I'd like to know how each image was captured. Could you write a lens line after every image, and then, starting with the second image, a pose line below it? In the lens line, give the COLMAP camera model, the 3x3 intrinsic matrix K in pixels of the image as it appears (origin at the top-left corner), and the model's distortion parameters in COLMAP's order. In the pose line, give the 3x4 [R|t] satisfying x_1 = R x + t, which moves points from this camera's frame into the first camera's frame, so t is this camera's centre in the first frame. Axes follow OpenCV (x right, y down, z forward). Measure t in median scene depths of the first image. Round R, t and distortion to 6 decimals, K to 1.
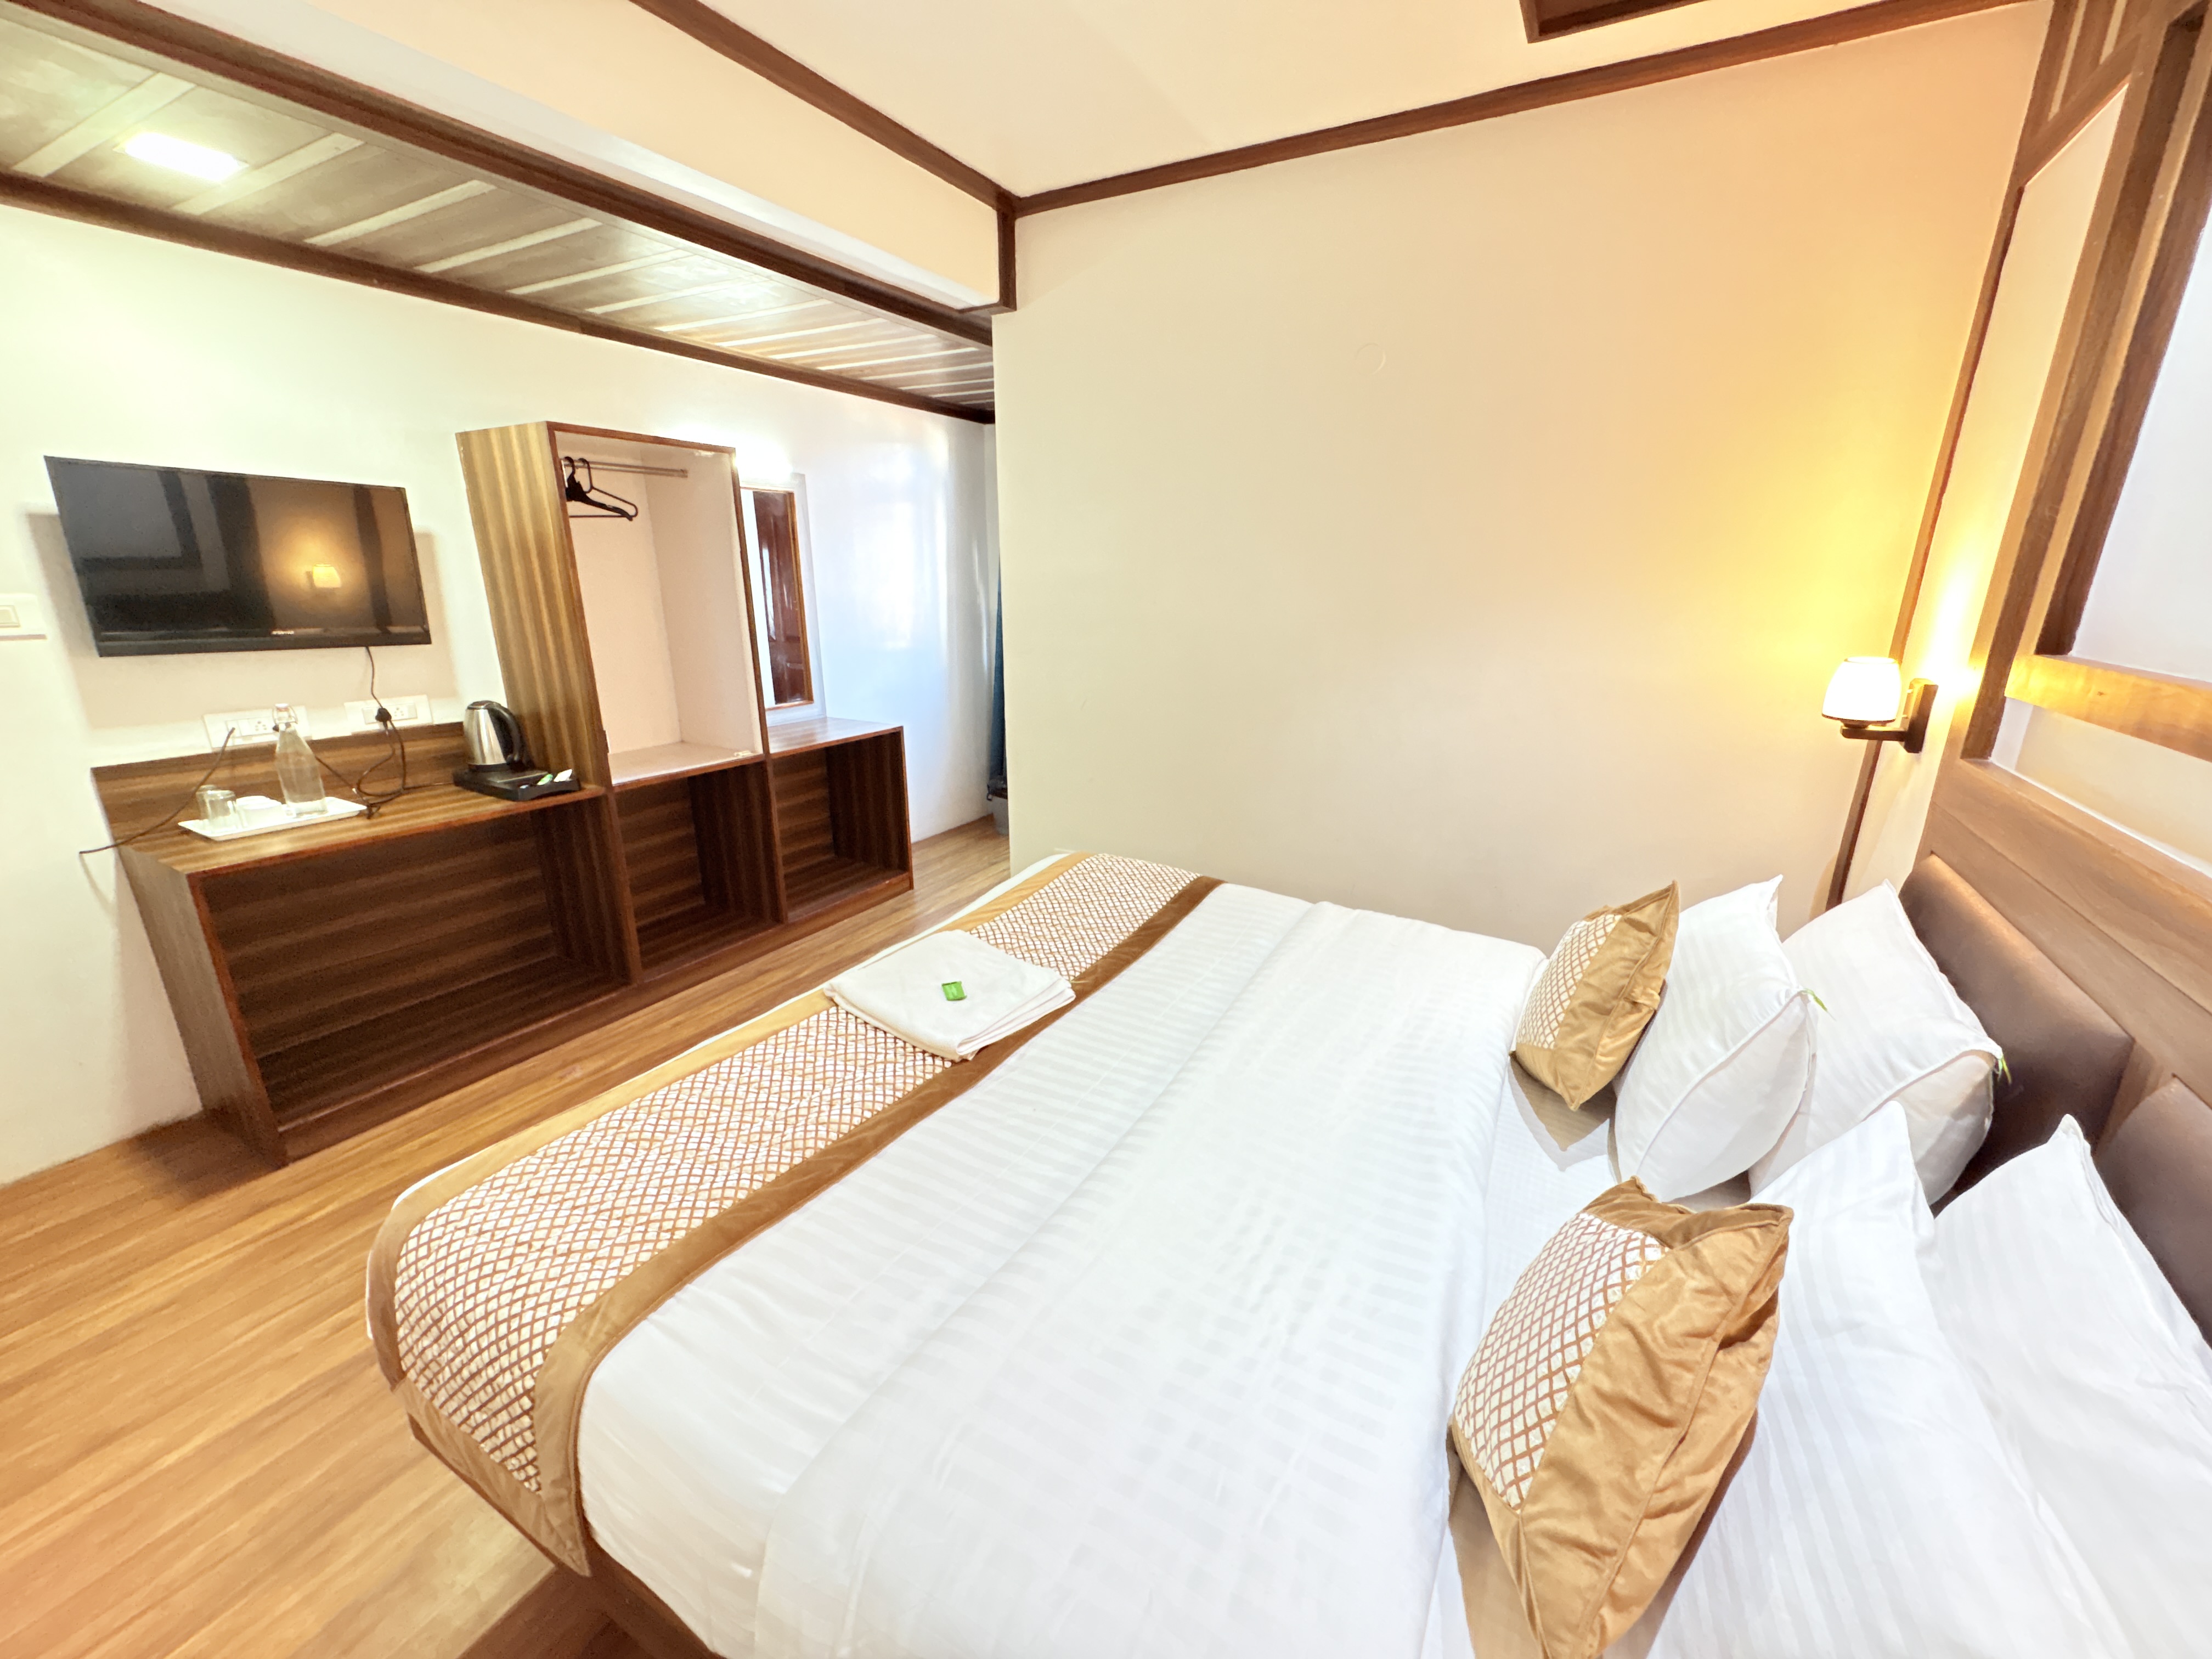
lens RADIAL K [[878.2, 0, 1106.0], [0, 878.2, 829.5], [0, 0, 1]] dist [0.001531, 0.000095]
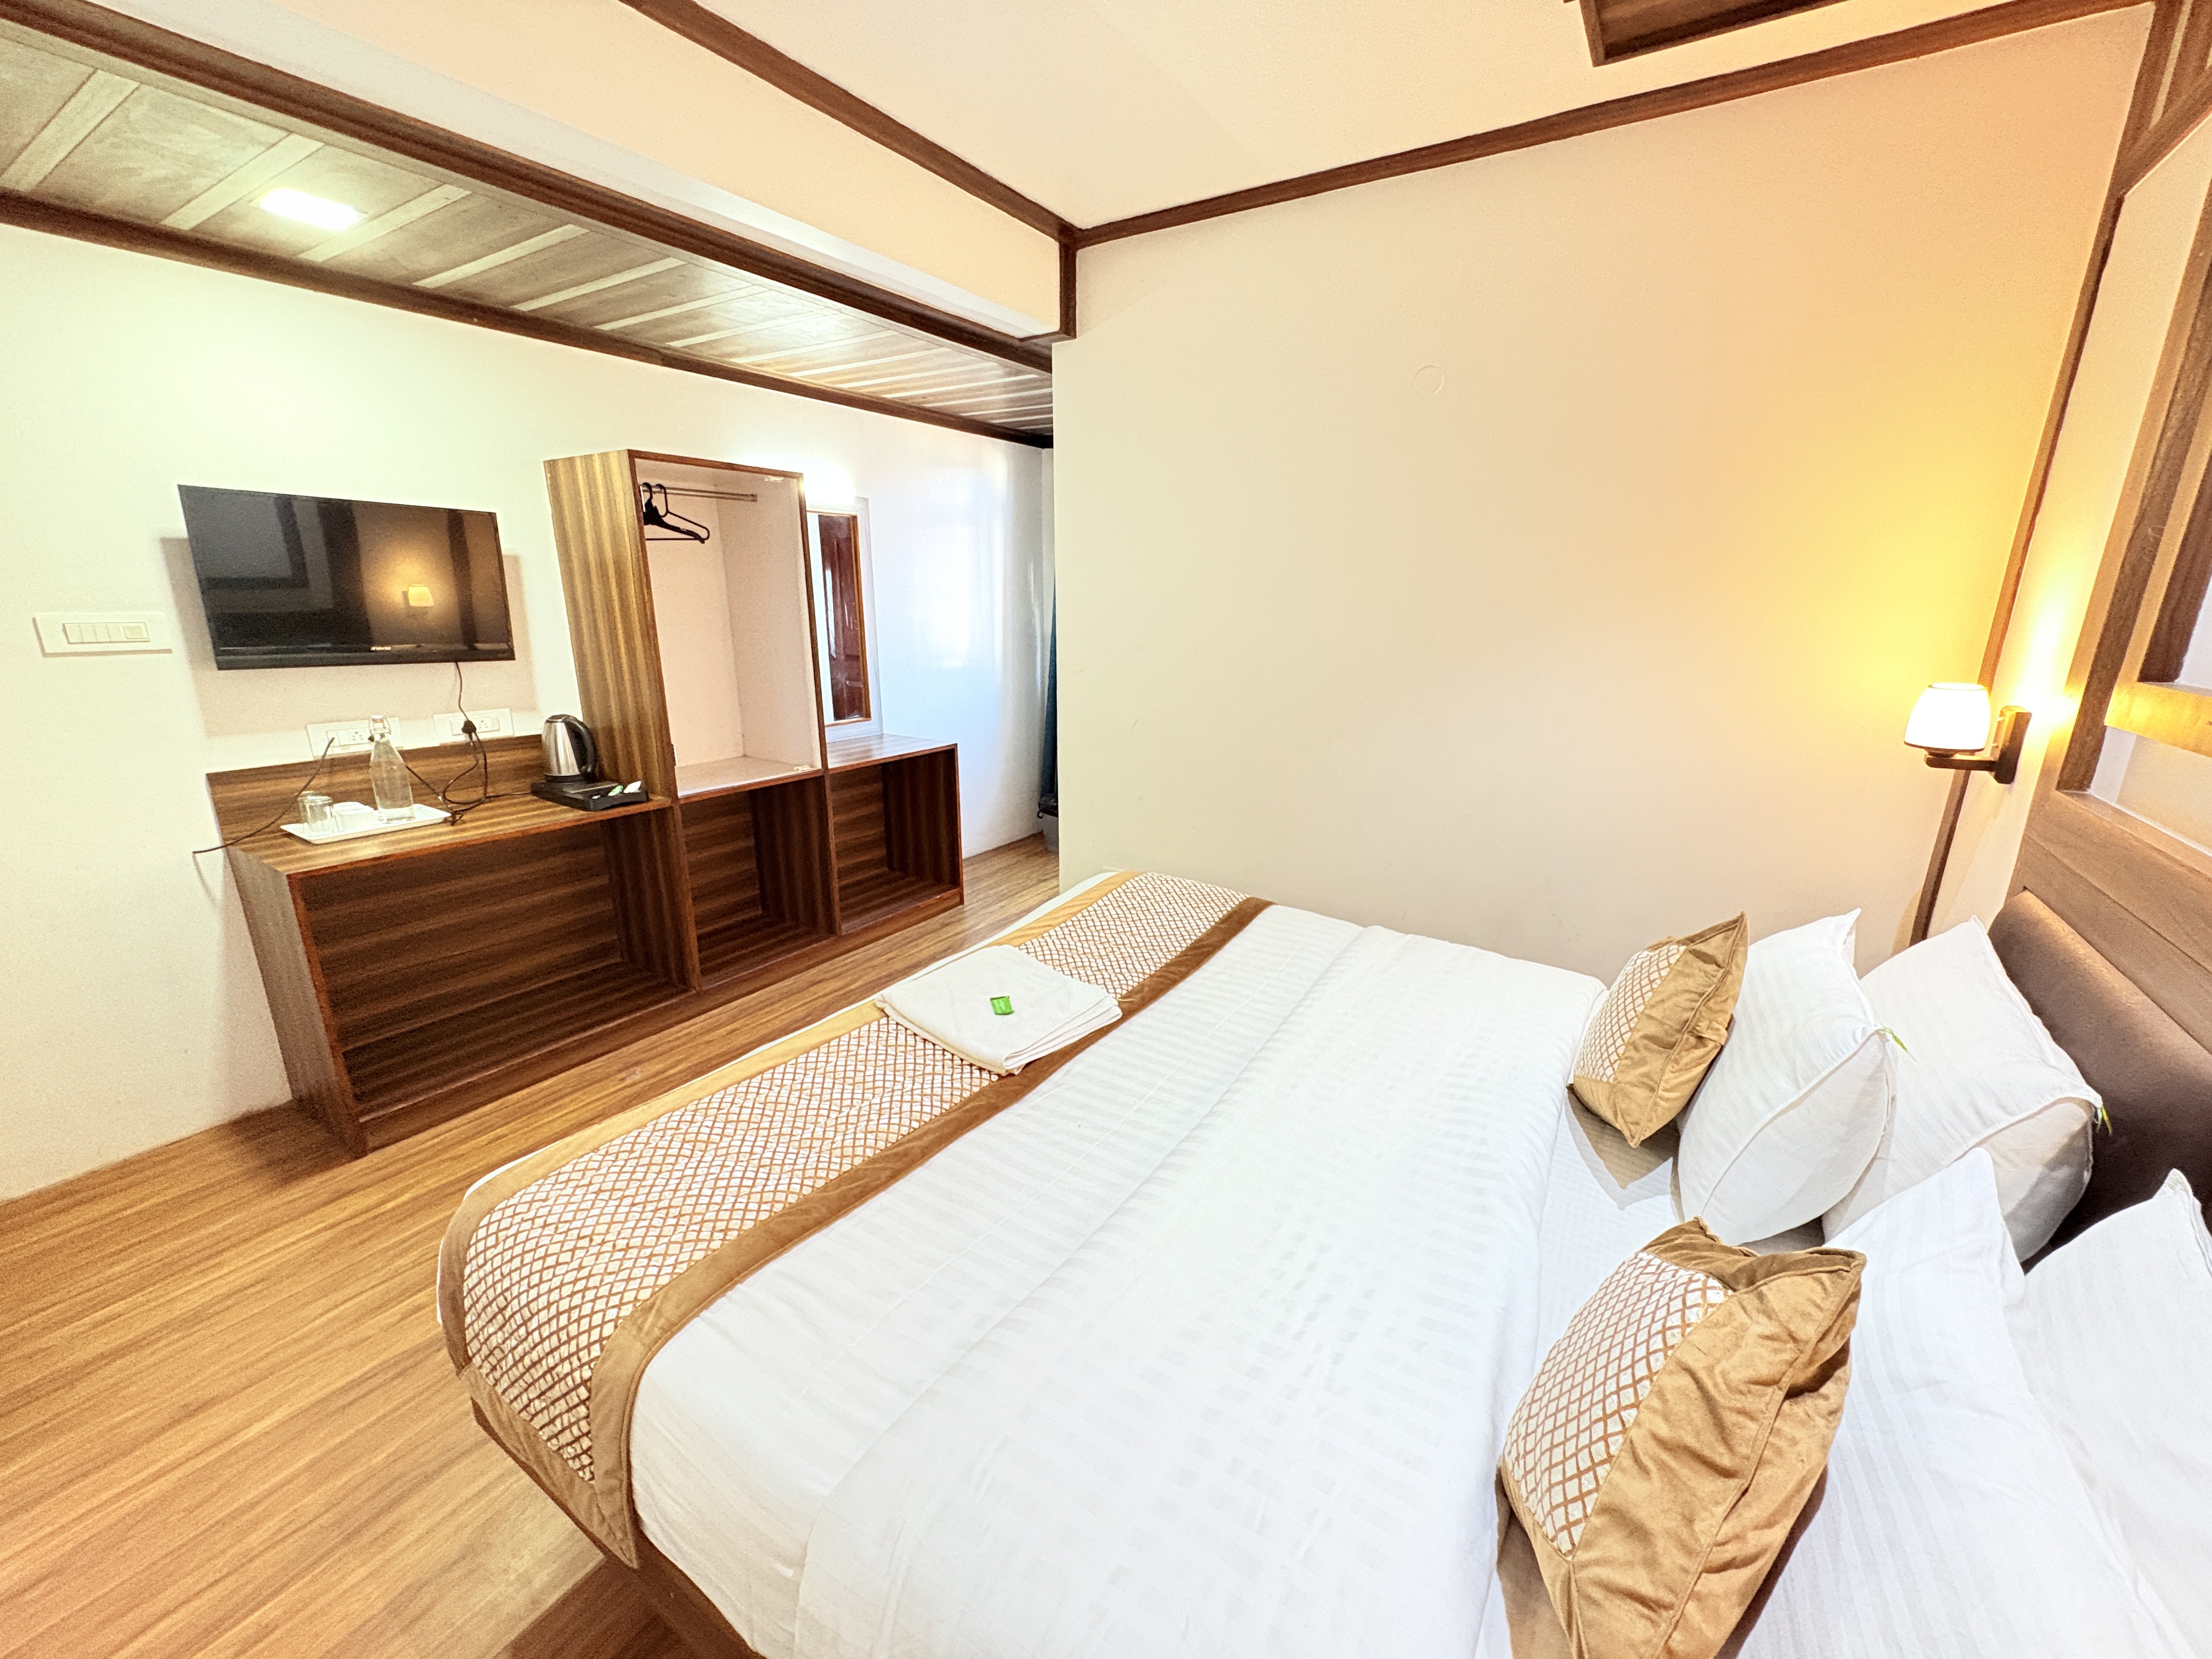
lens RADIAL K [[878.2, 0, 1106.0], [0, 878.2, 829.5], [0, 0, 1]] dist [0.001531, 0.000095]
pose [[0.998253, 0.017338, -0.056491, -0.000180], [-0.018591, 0.999591, -0.021733, 0.001721], [0.056091, 0.022745, 0.998167, -0.007086]]
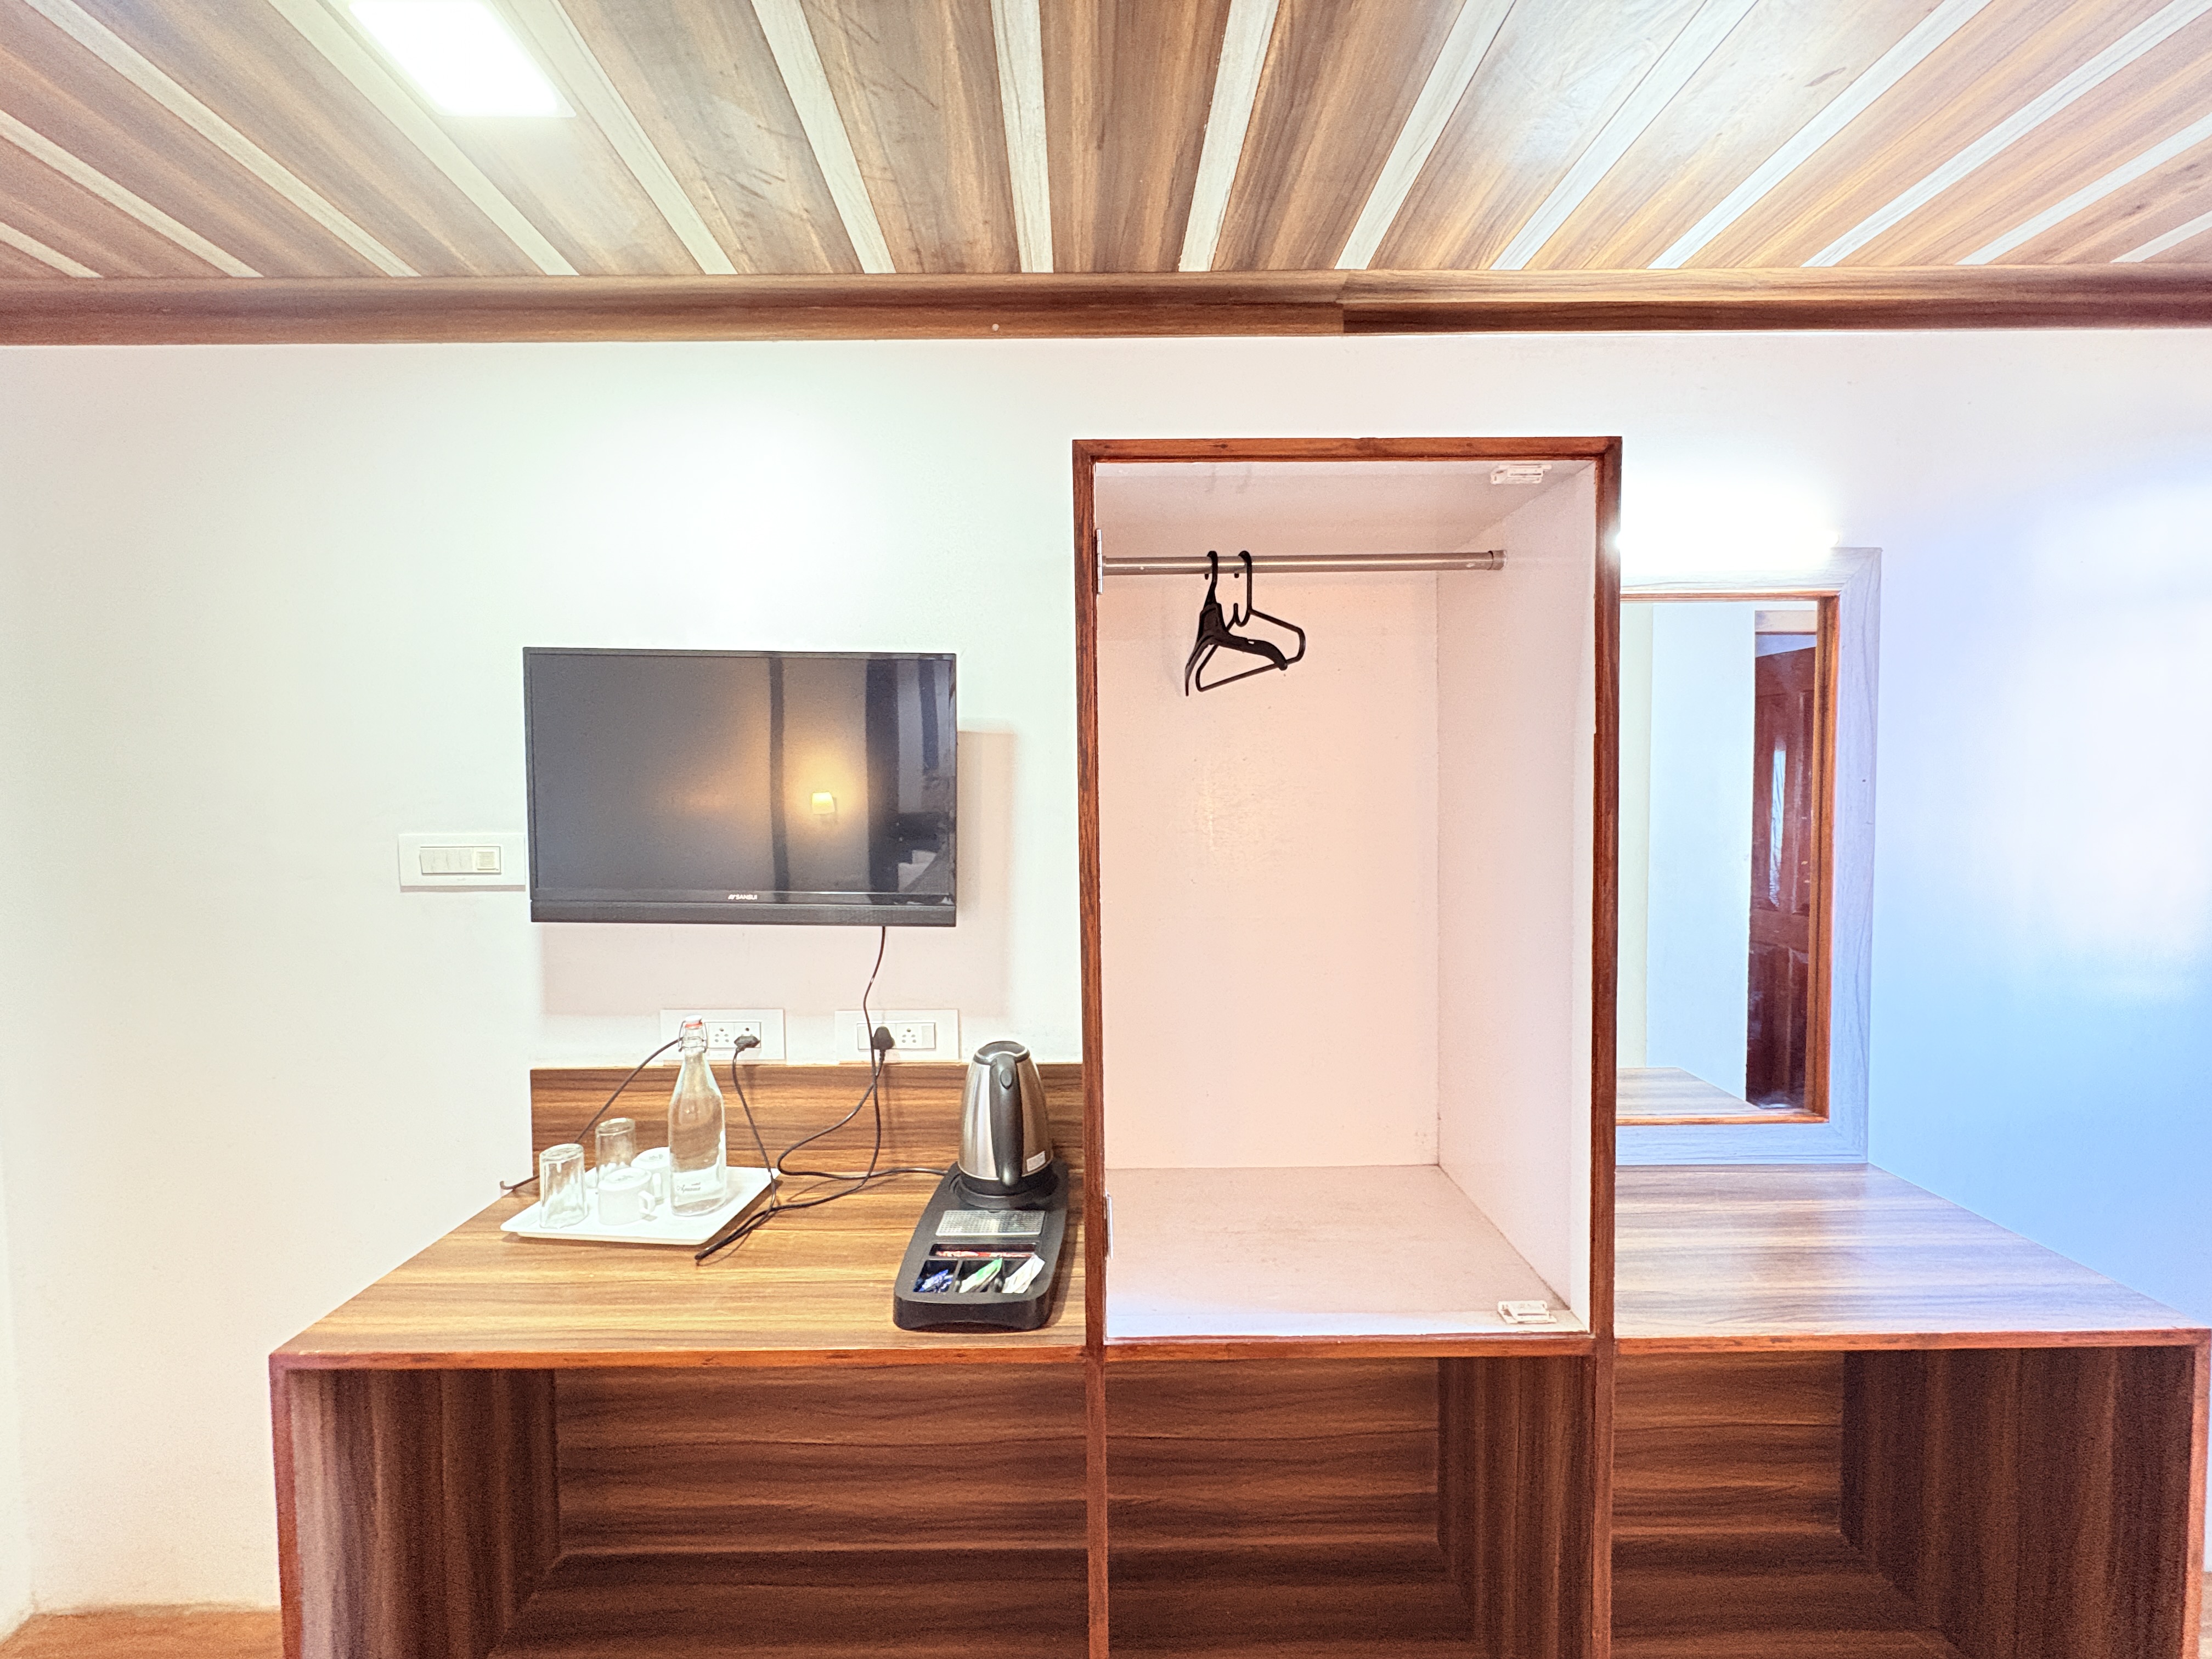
lens RADIAL K [[878.2, 0, 1106.0], [0, 878.2, 829.5], [0, 0, 1]] dist [0.001531, 0.000095]
pose [[0.506268, 0.029285, -0.861879, -0.501043], [-0.235826, 0.966030, -0.105701, -0.459867], [0.829505, 0.256767, 0.495976, 1.560898]]
